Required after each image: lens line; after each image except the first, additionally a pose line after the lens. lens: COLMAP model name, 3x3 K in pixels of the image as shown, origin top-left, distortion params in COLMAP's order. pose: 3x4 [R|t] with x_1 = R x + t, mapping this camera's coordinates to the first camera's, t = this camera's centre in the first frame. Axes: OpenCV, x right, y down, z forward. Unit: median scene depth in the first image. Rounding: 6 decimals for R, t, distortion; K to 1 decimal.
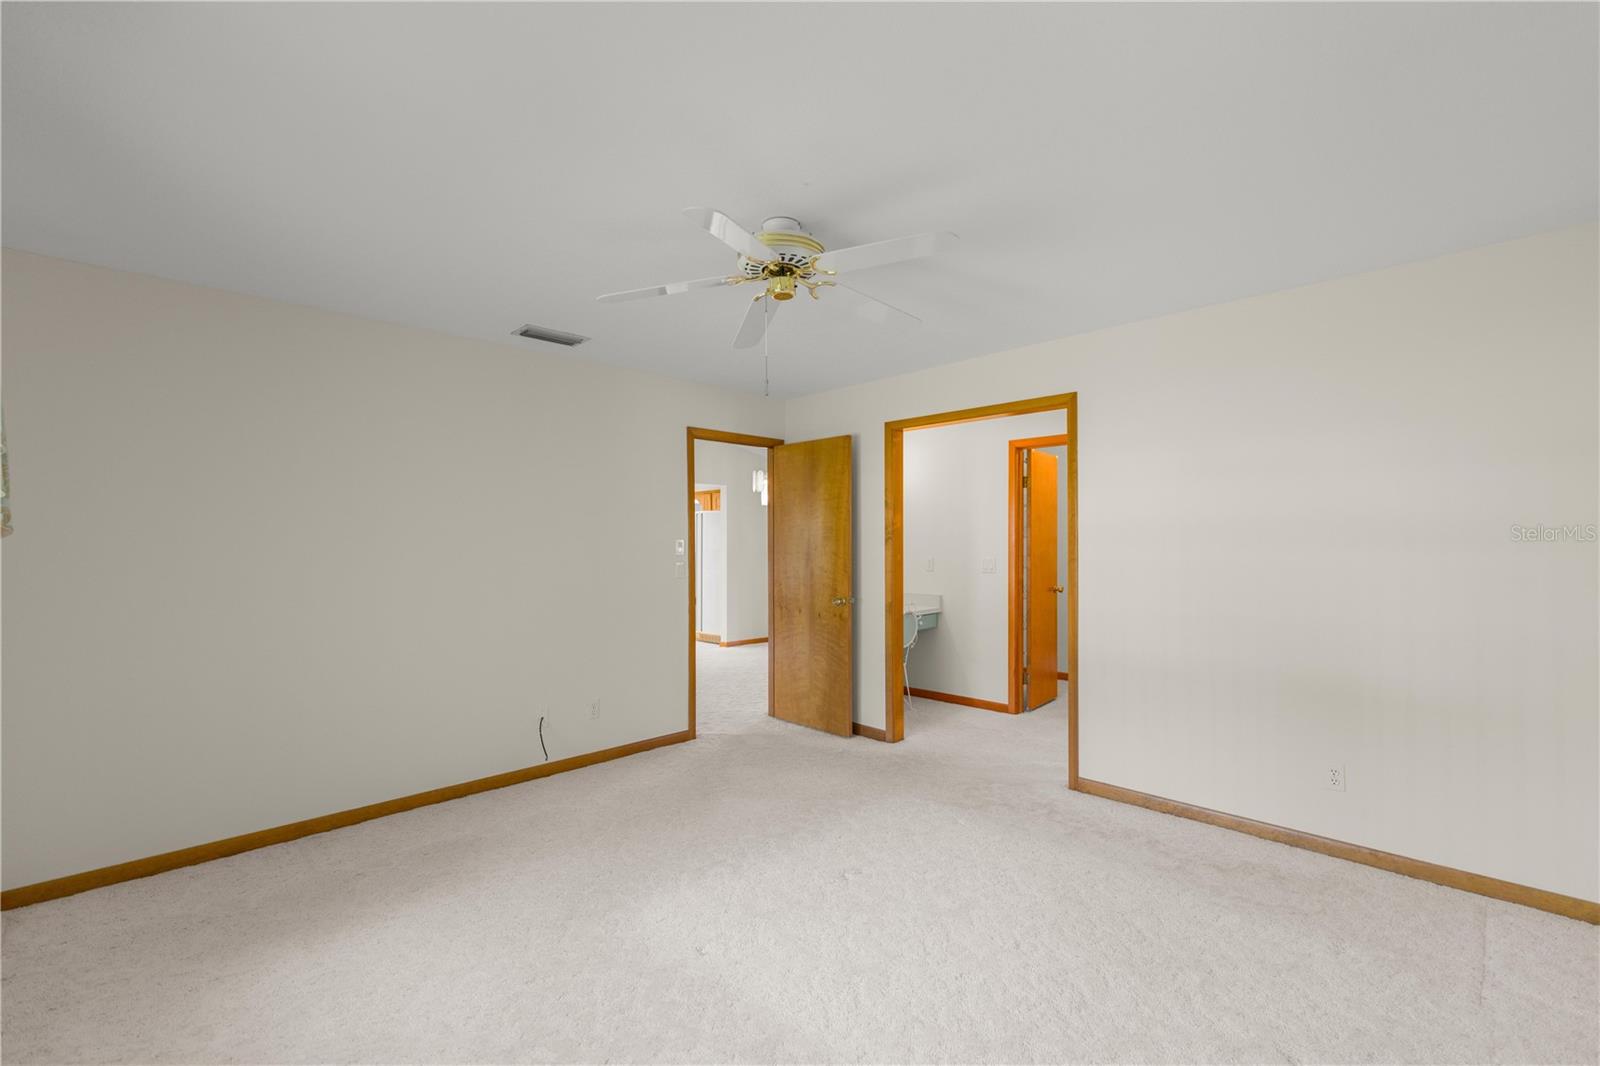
lens RADIAL K [[699.3, 0, 799.0], [0, 699.3, 538.1], [0, 0, 1]] dist [-0.000009, -0.000021]
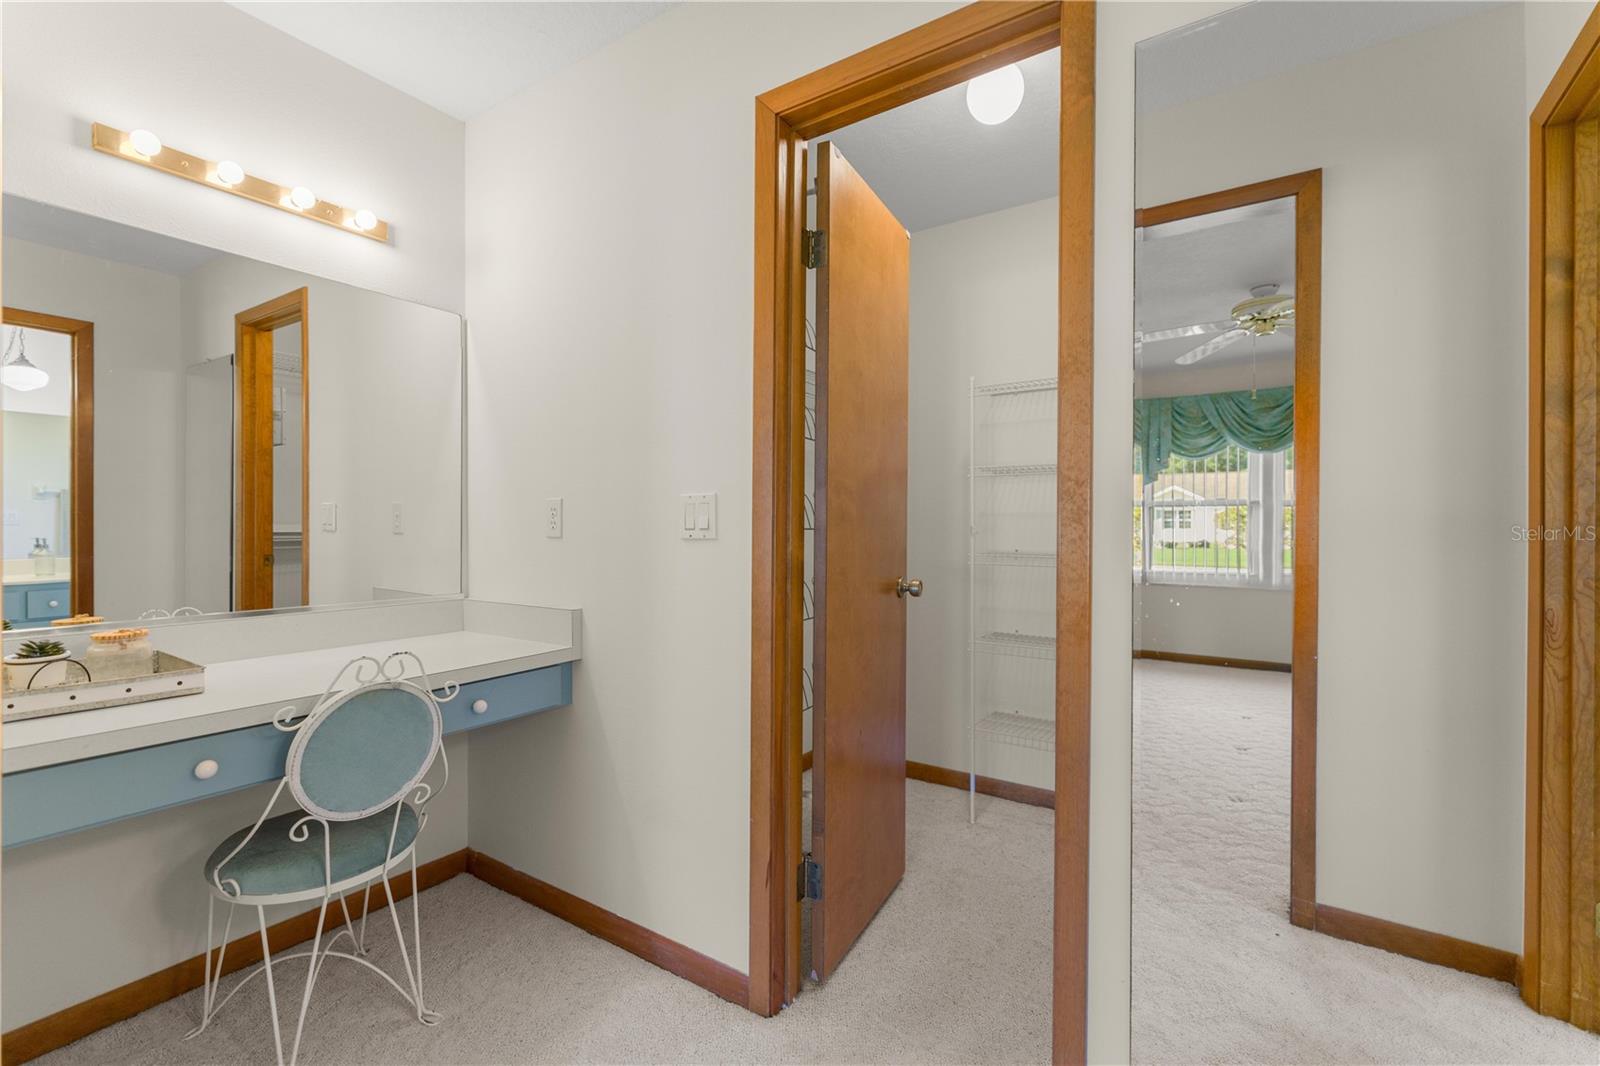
lens RADIAL K [[699.3, 0, 800.9], [0, 699.3, 527.7], [0, 0, 1]] dist [-0.000009, -0.000021]
pose [[0.979622, 0.000290, 0.200851, 0.254890], [-0.003930, 0.999835, 0.017724, 0.038452], [-0.200813, -0.018152, 0.979461, 0.688711]]
